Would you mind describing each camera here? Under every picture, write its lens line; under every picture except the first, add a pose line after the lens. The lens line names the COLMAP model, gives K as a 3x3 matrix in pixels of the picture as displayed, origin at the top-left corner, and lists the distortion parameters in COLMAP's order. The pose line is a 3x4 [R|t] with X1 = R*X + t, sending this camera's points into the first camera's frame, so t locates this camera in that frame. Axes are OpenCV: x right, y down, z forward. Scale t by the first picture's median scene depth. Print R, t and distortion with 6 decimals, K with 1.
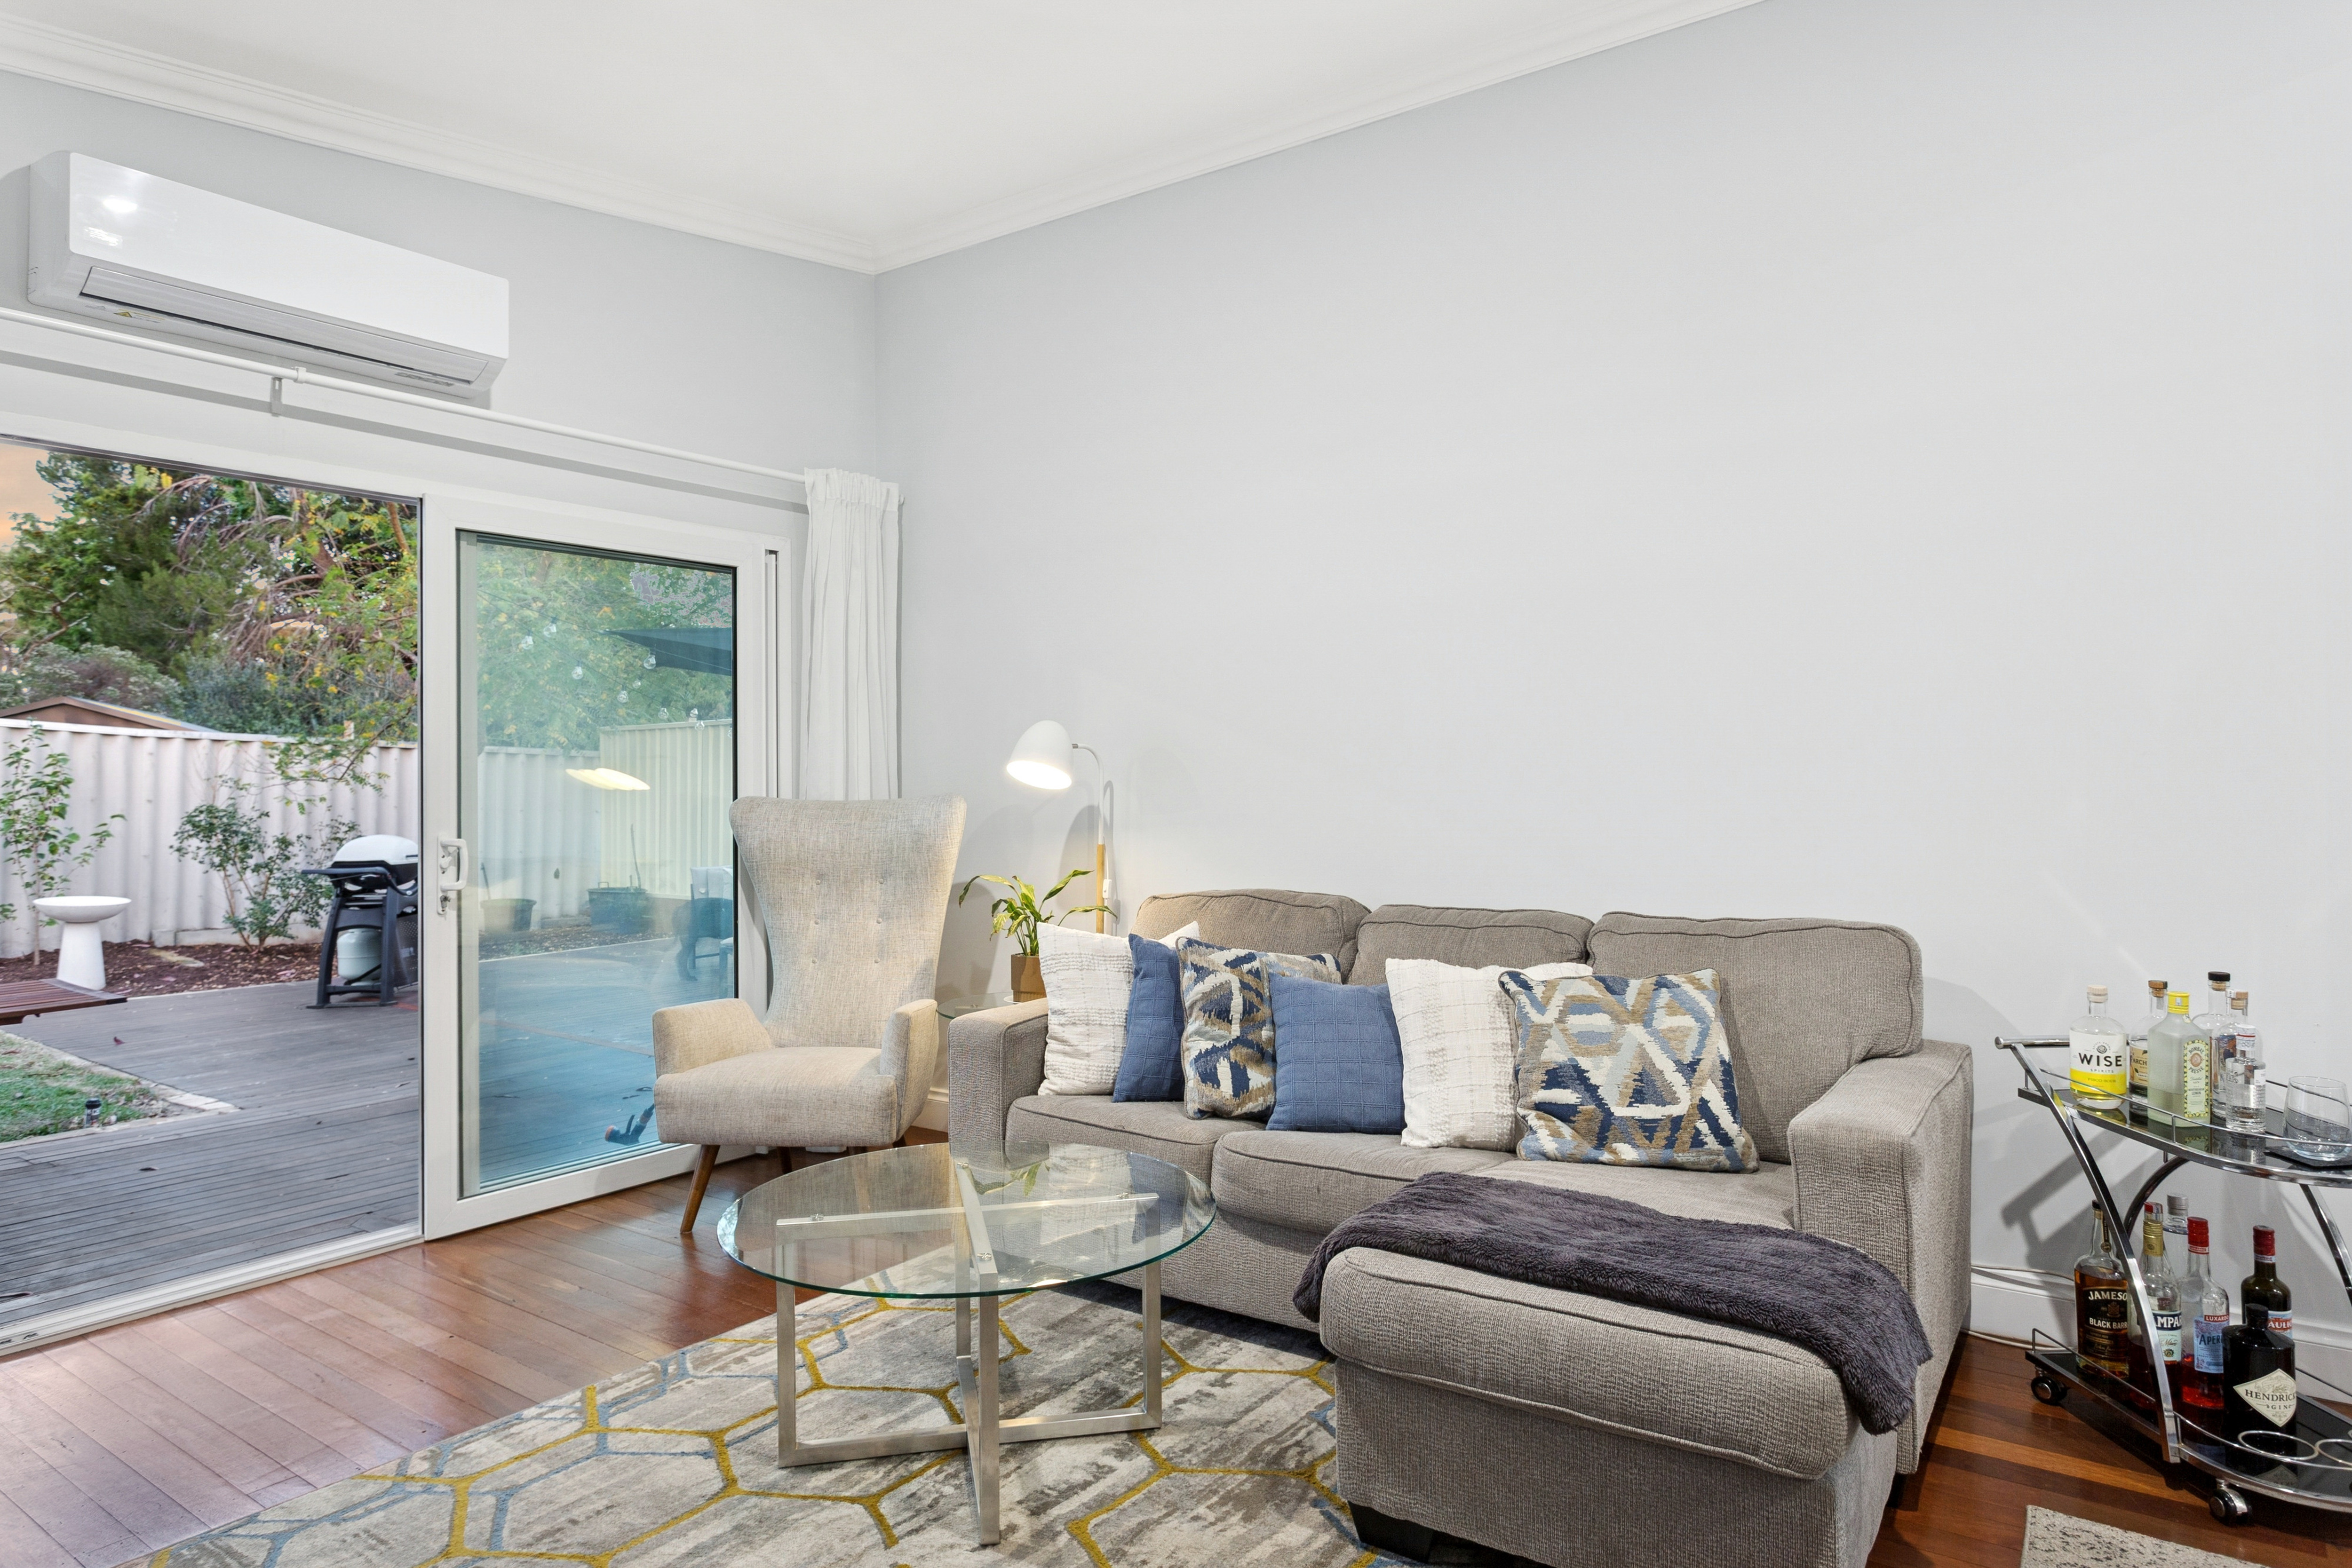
lens RADIAL K [[1378.0, 0, 1214.8], [0, 1378.0, 775.3], [0, 0, 1]] dist [-0.008524, 0.006131]
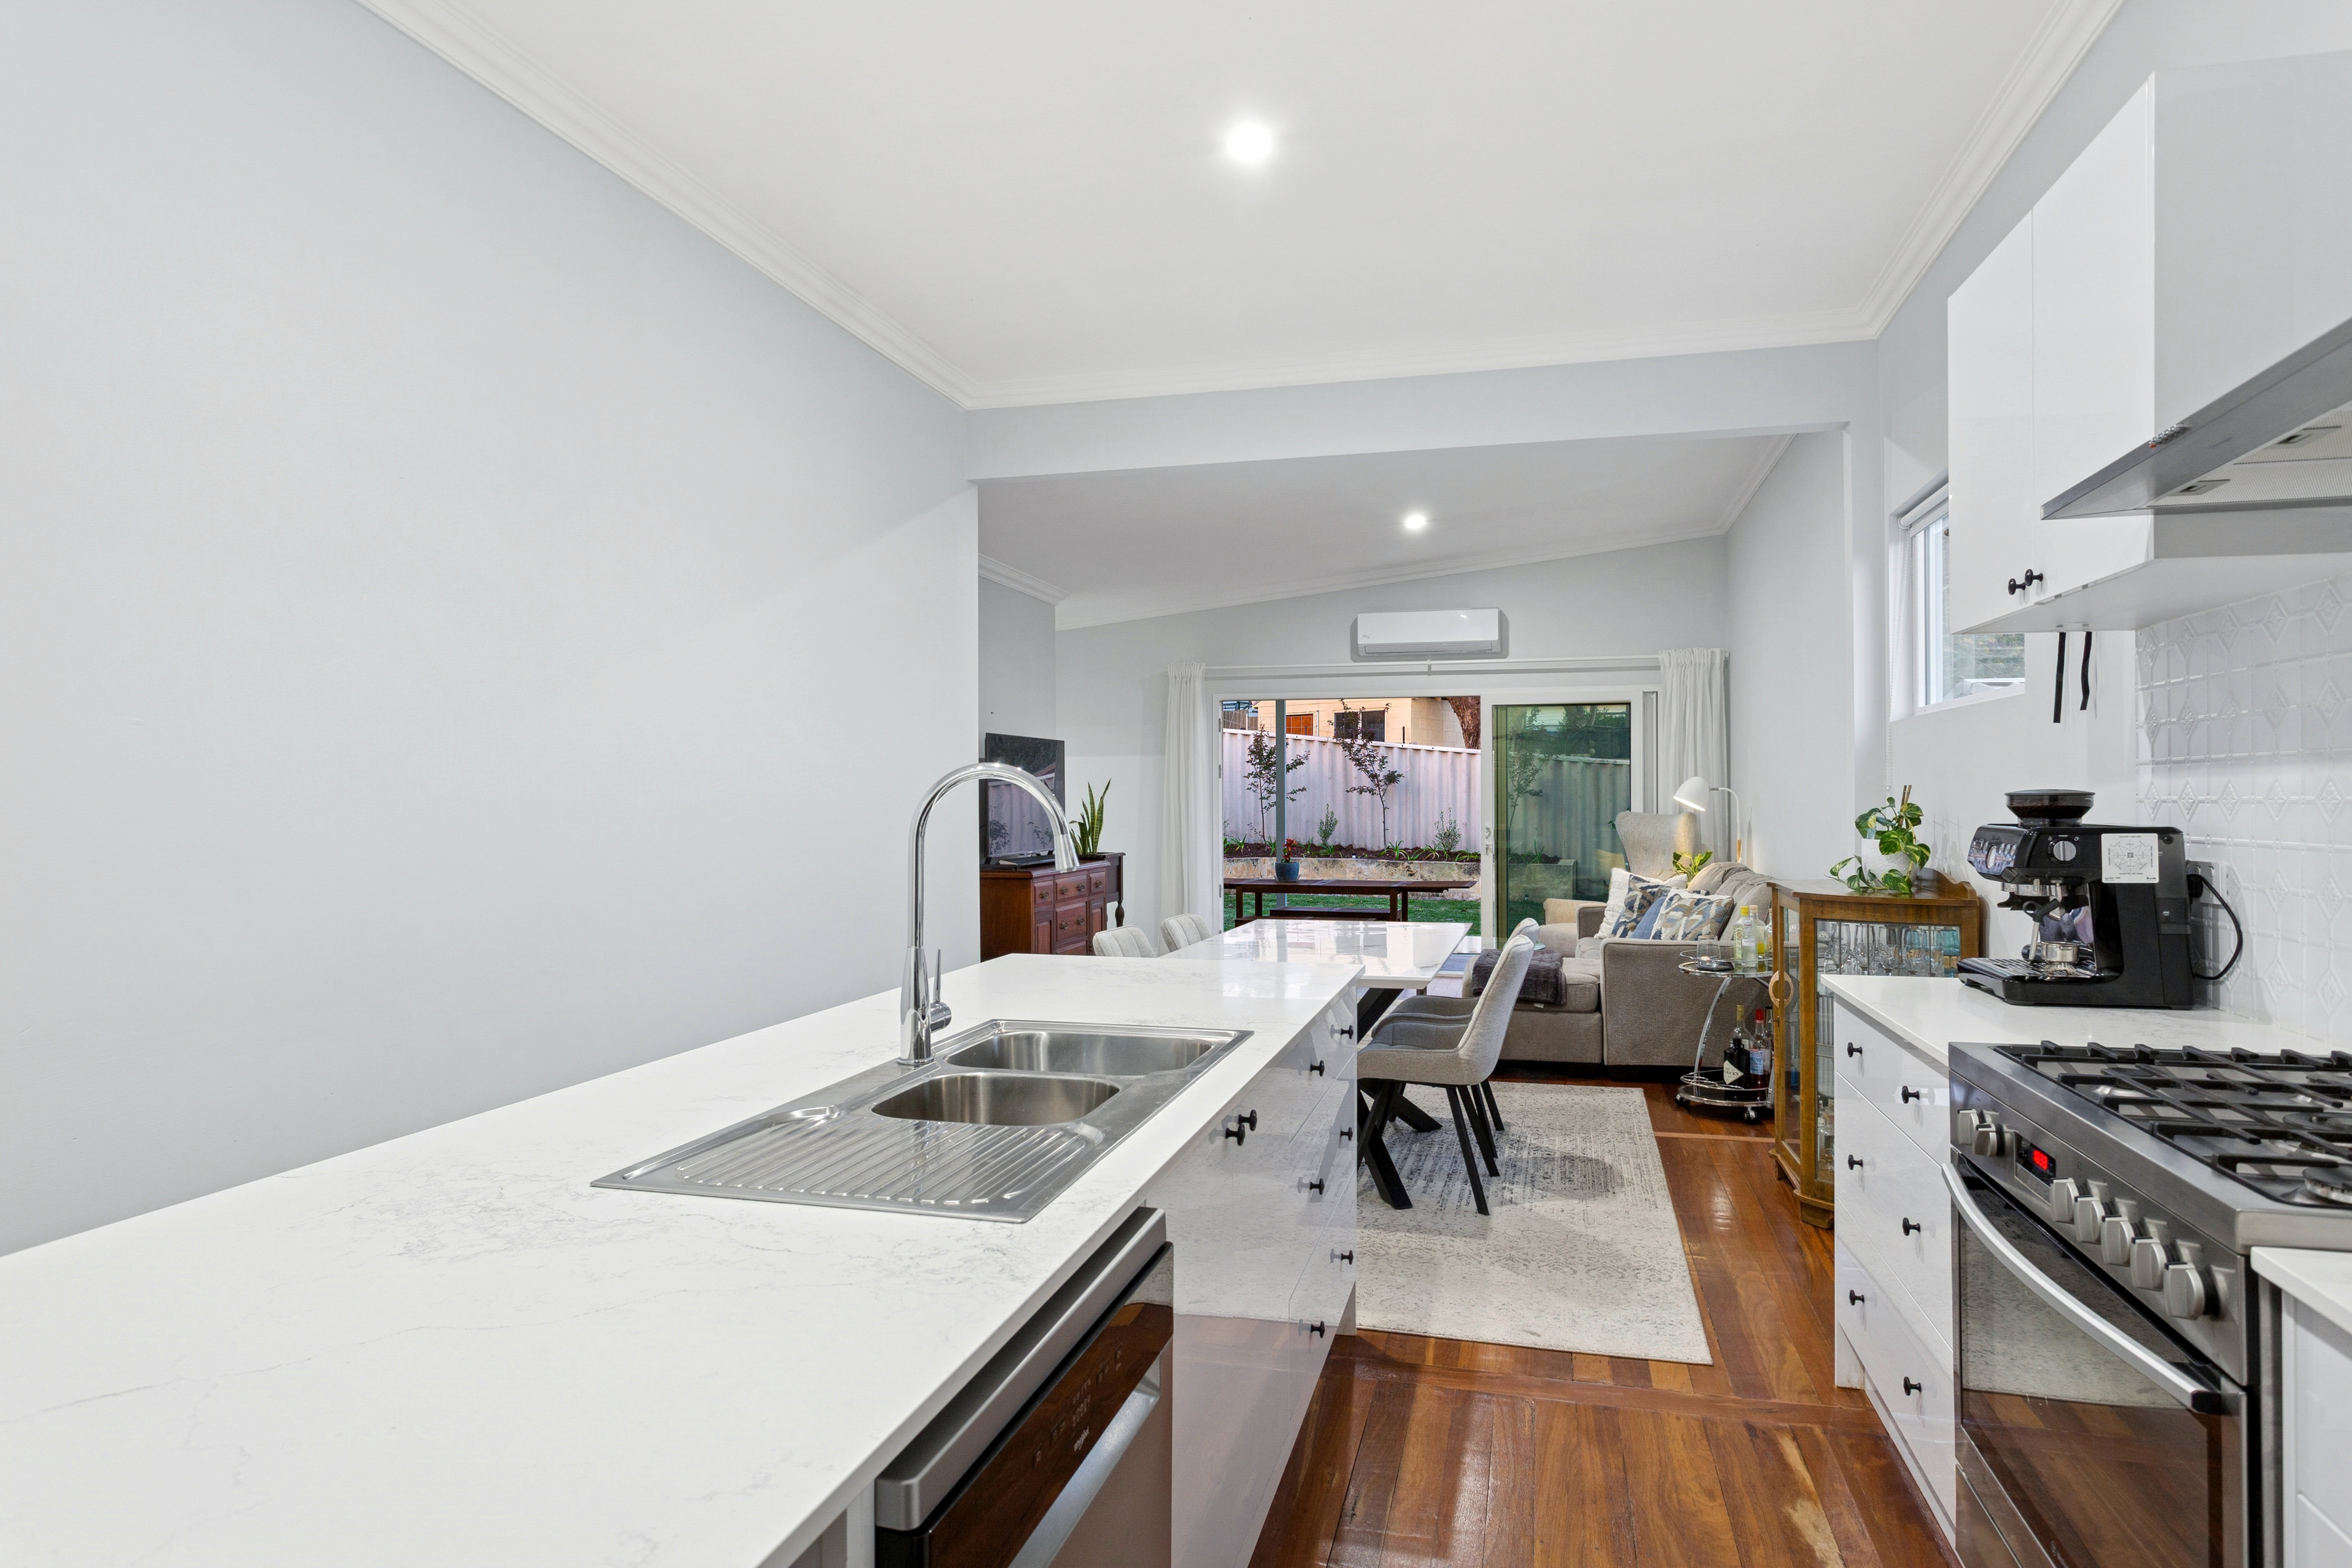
lens RADIAL K [[1378.0, 0, 1161.2], [0, 1378.0, 791.6], [0, 0, 1]] dist [-0.008524, 0.006131]
pose [[0.323498, 0.005146, -0.946215, 1.717260], [-0.001471, 0.999987, 0.004936, -0.029427], [0.946228, -0.000205, 0.323502, -0.443562]]
